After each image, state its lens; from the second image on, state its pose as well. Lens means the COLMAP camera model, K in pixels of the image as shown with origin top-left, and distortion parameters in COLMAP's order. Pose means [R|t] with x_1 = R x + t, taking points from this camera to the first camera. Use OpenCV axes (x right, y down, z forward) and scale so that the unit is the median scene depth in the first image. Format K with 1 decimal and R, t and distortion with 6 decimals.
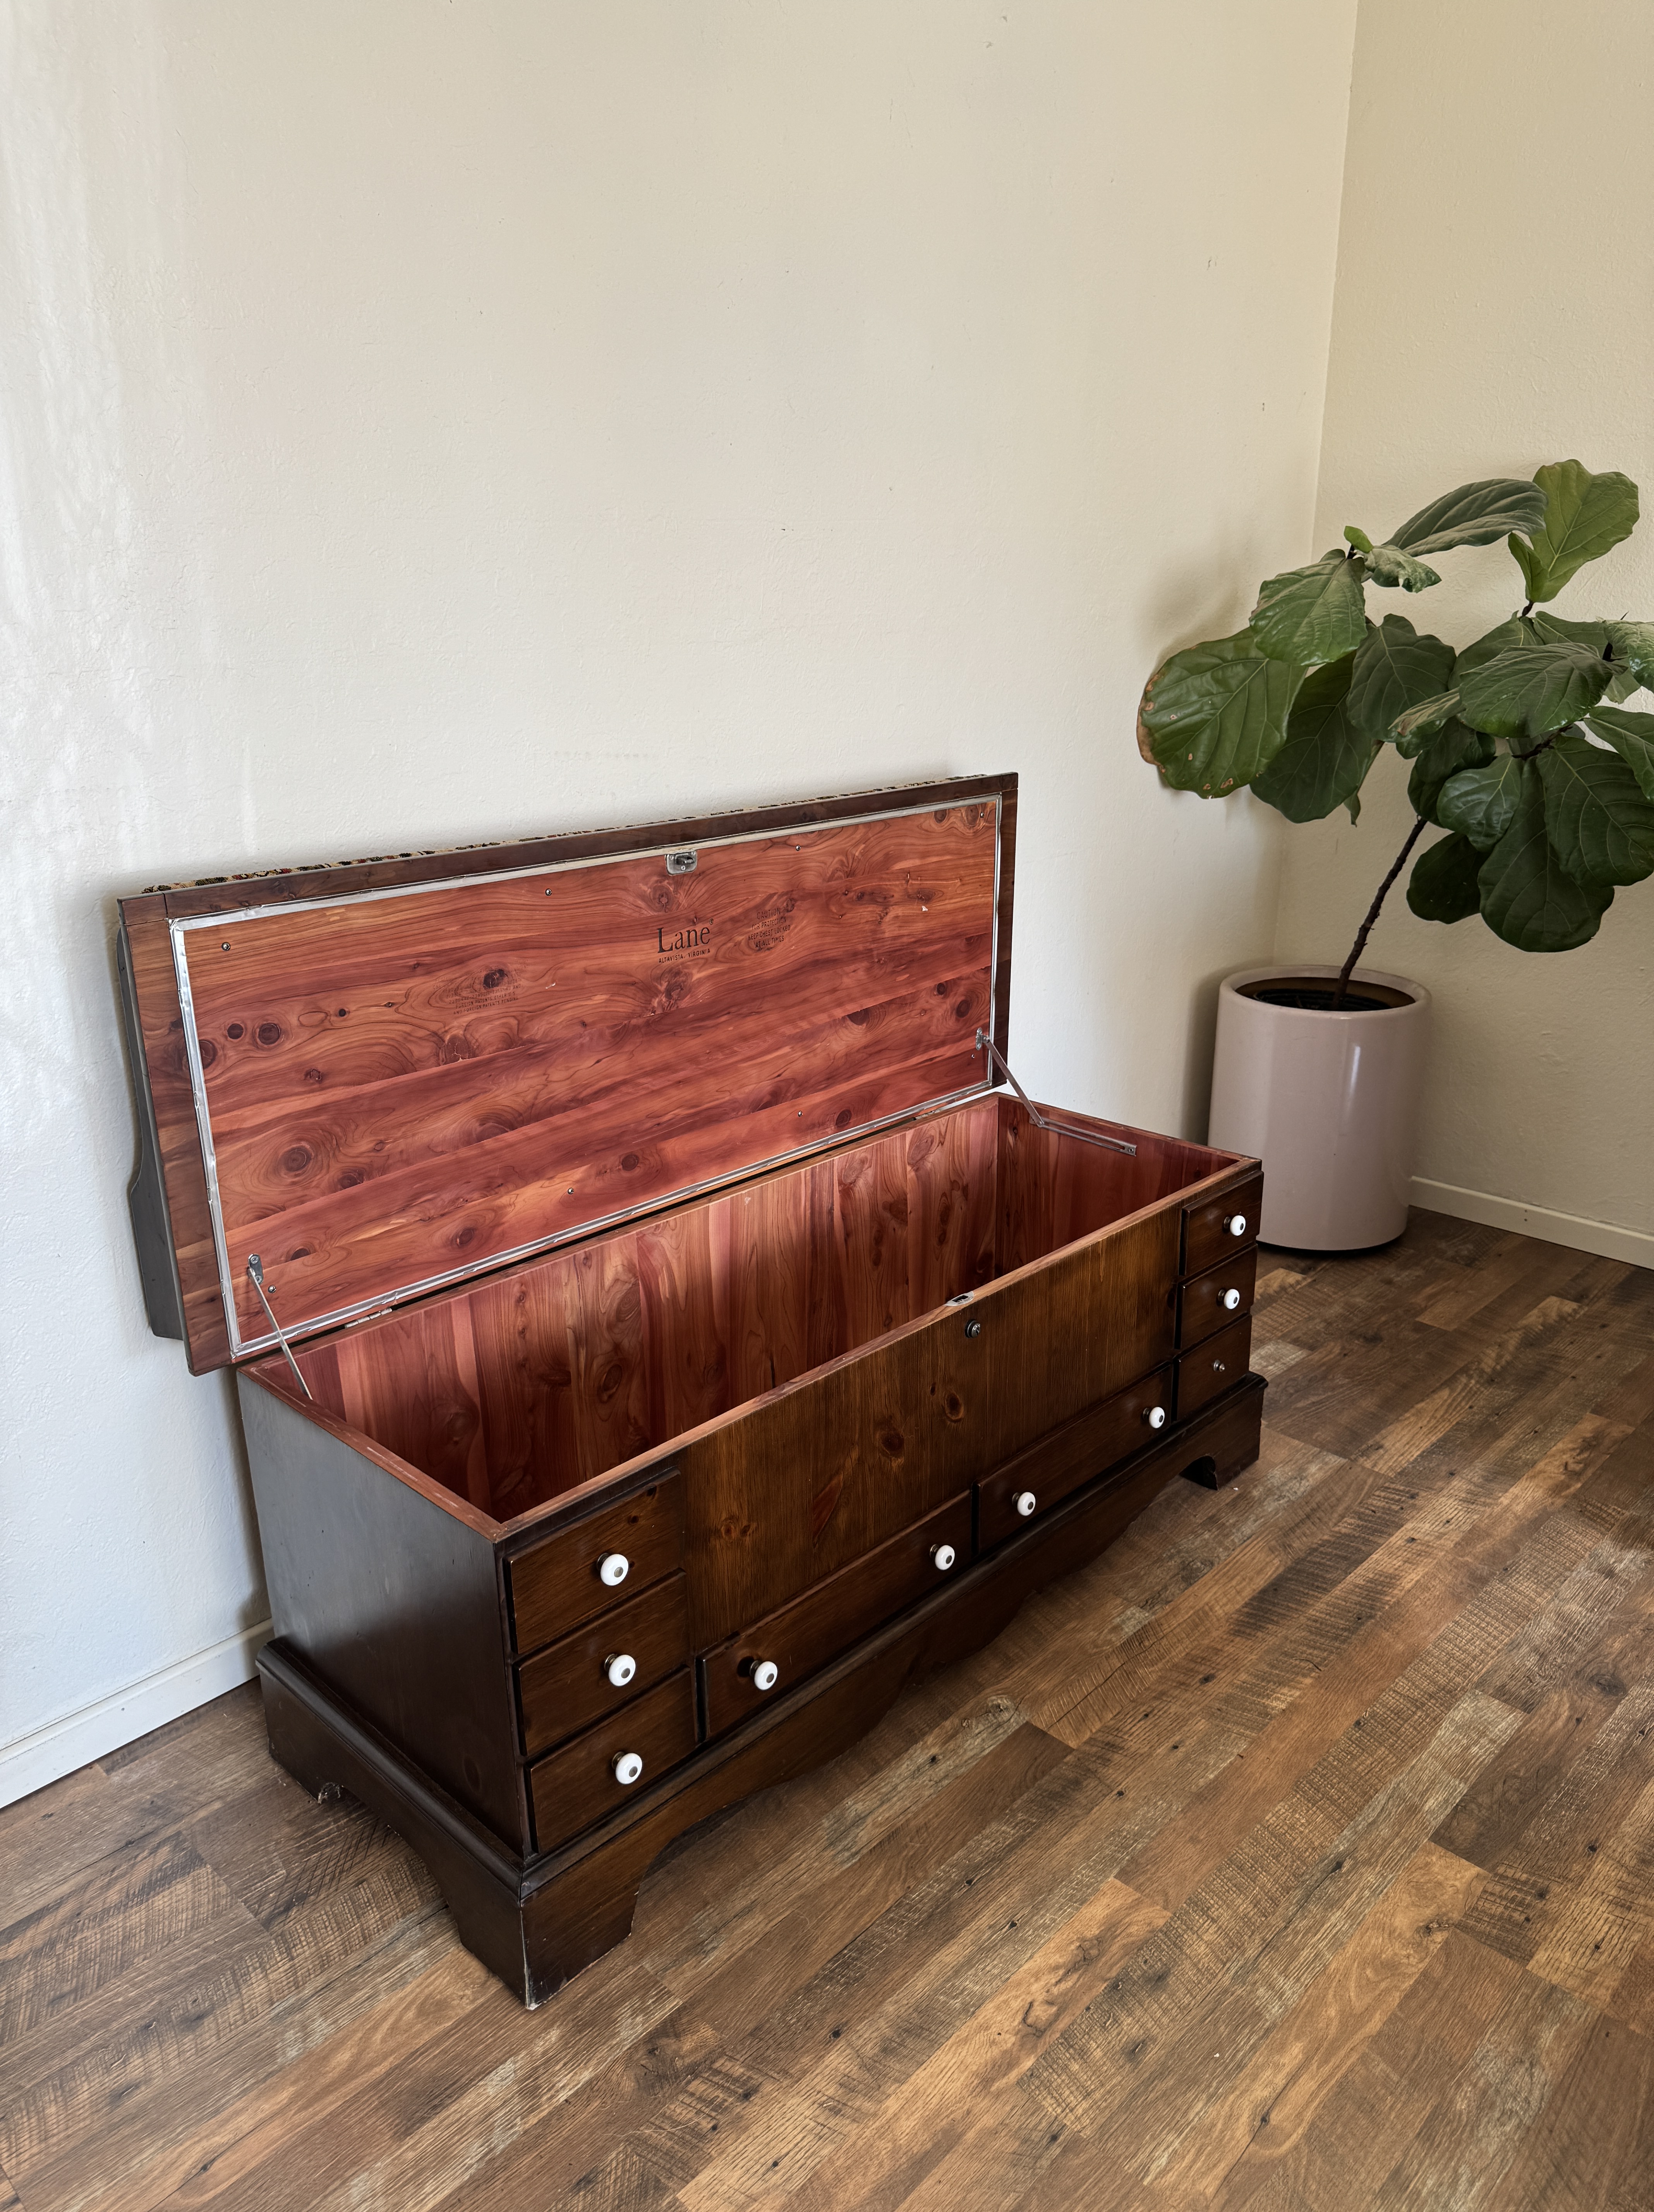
lens RADIAL K [[1590.6, 0, 801.1], [0, 1590.6, 1126.1], [0, 0, 1]] dist [0.006315, -0.012505]
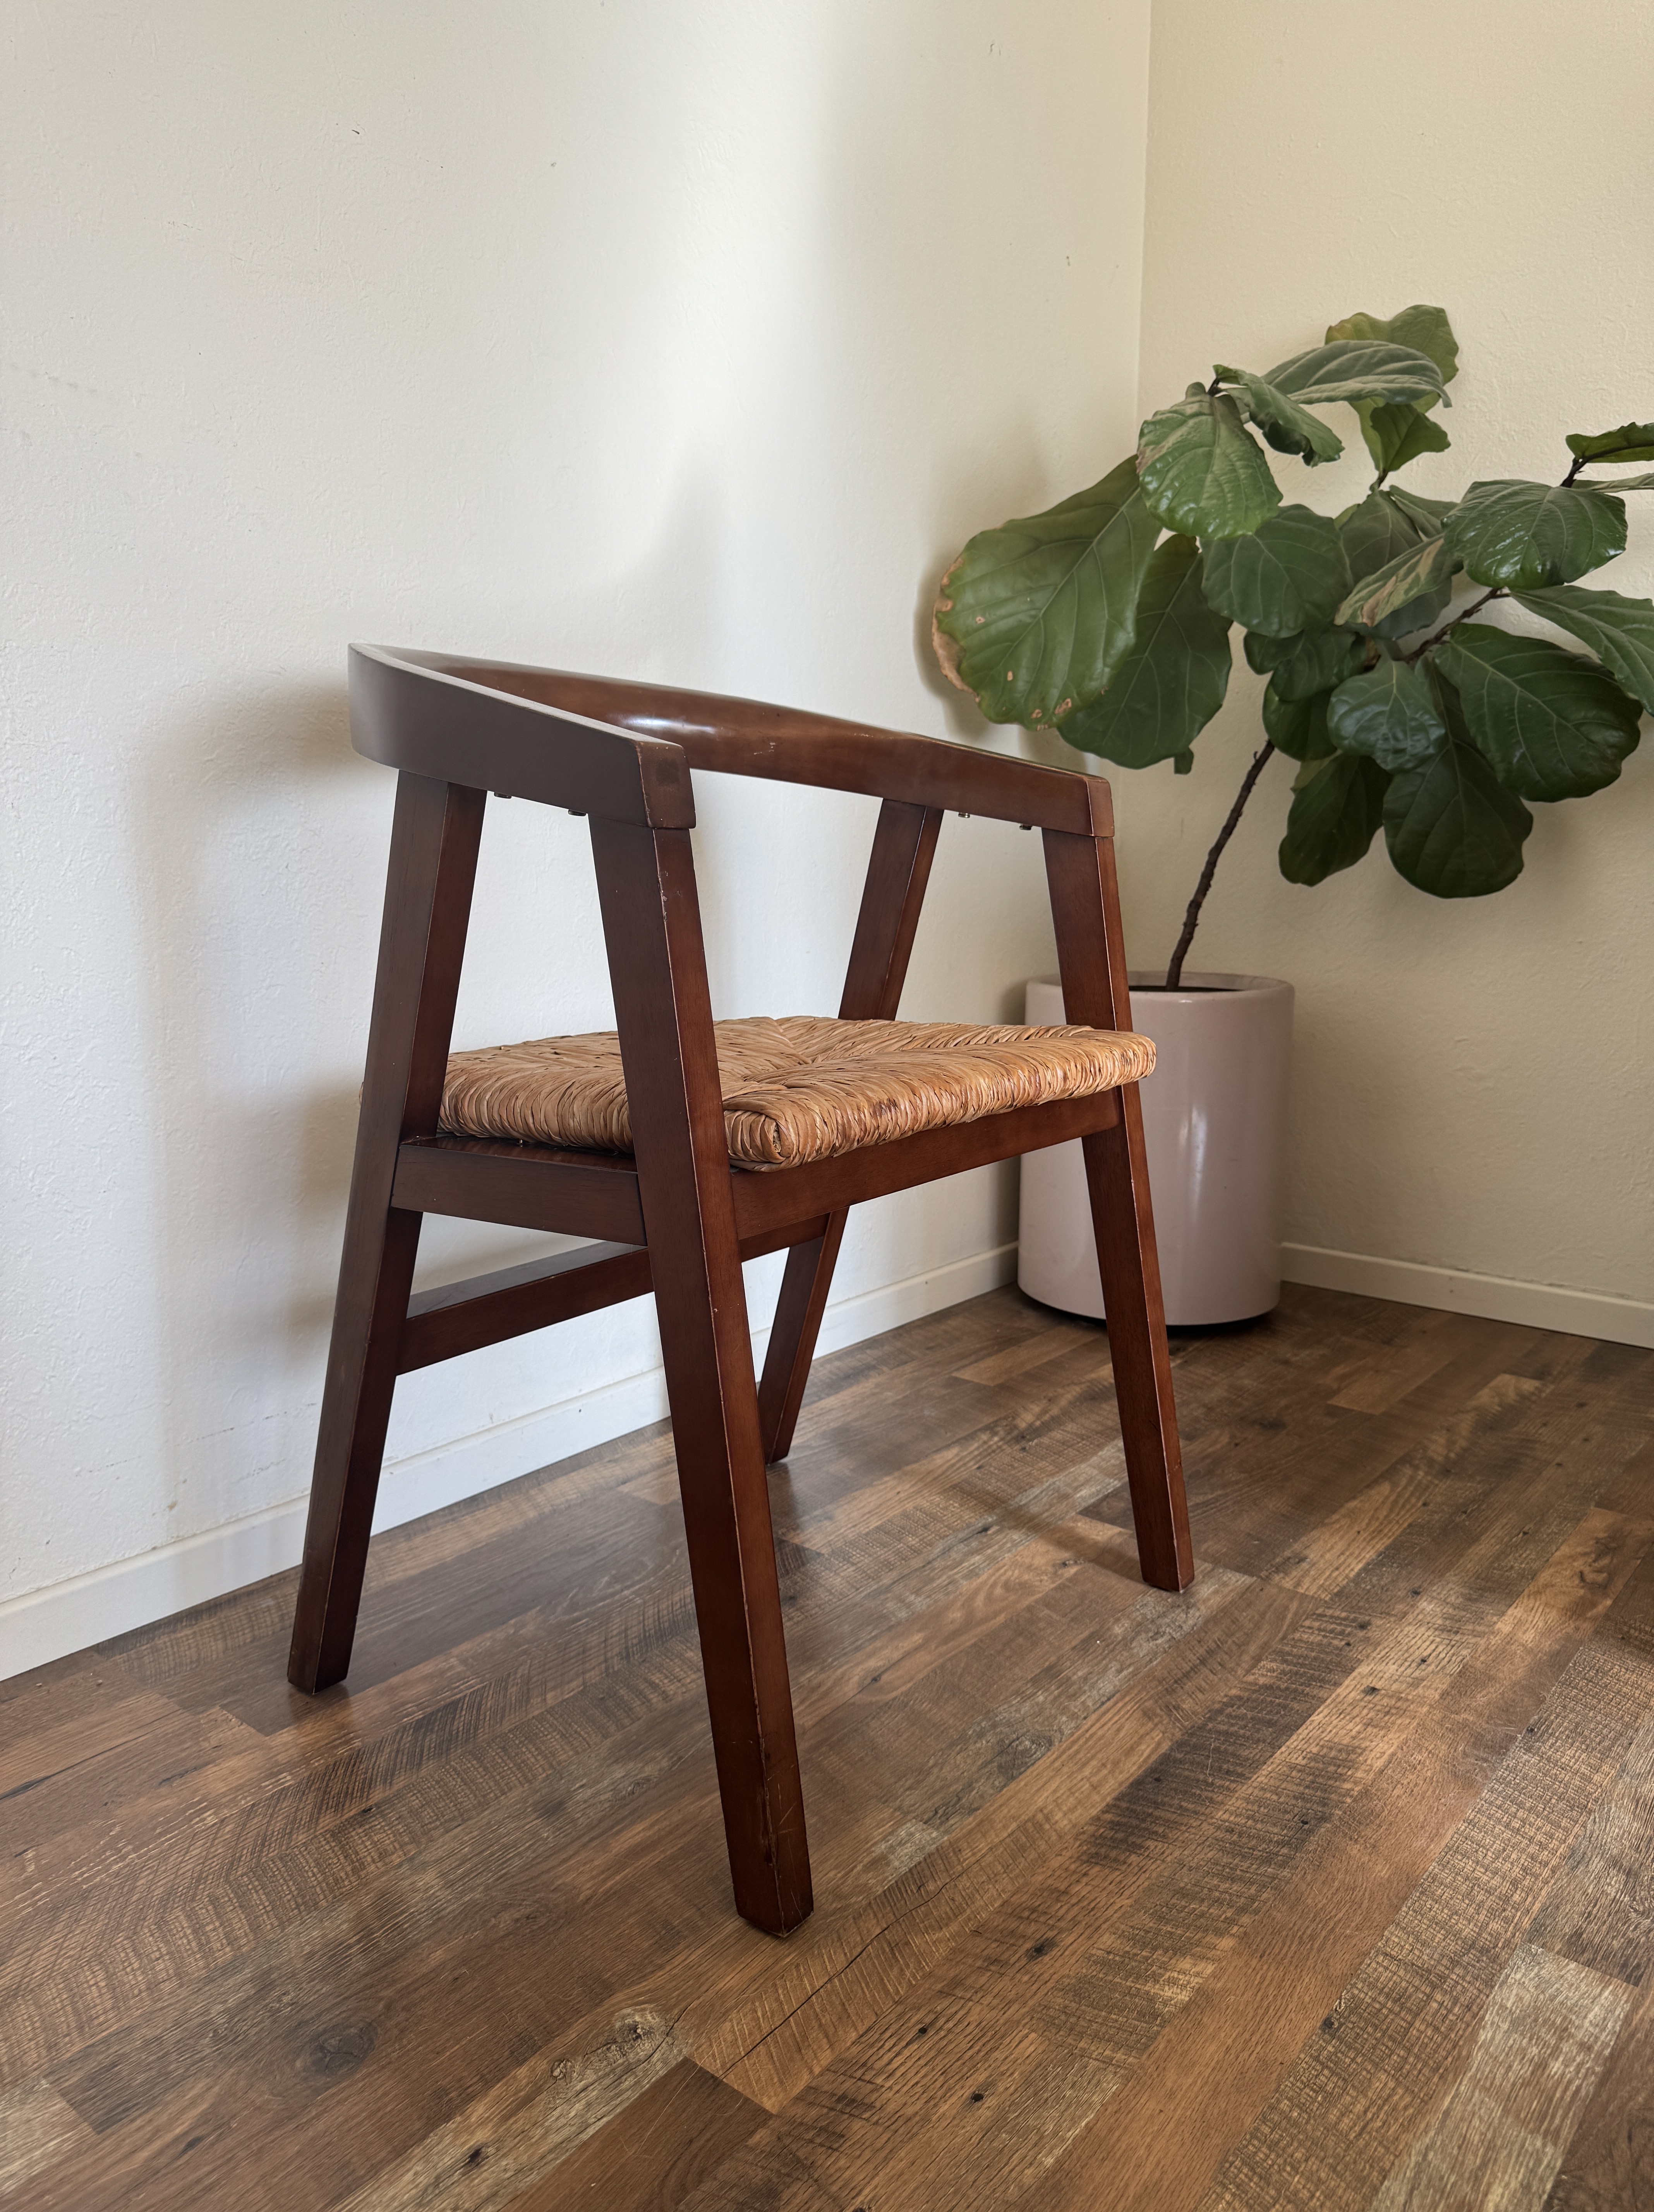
lens RADIAL K [[1590.6, 0, 809.8], [0, 1590.6, 1093.3], [0, 0, 1]] dist [0.006315, -0.012505]
pose [[0.995553, -0.001671, 0.094185, 0.119528], [0.019091, 0.982673, -0.184361, 0.151270], [-0.092245, 0.185340, 0.978335, 0.403653]]
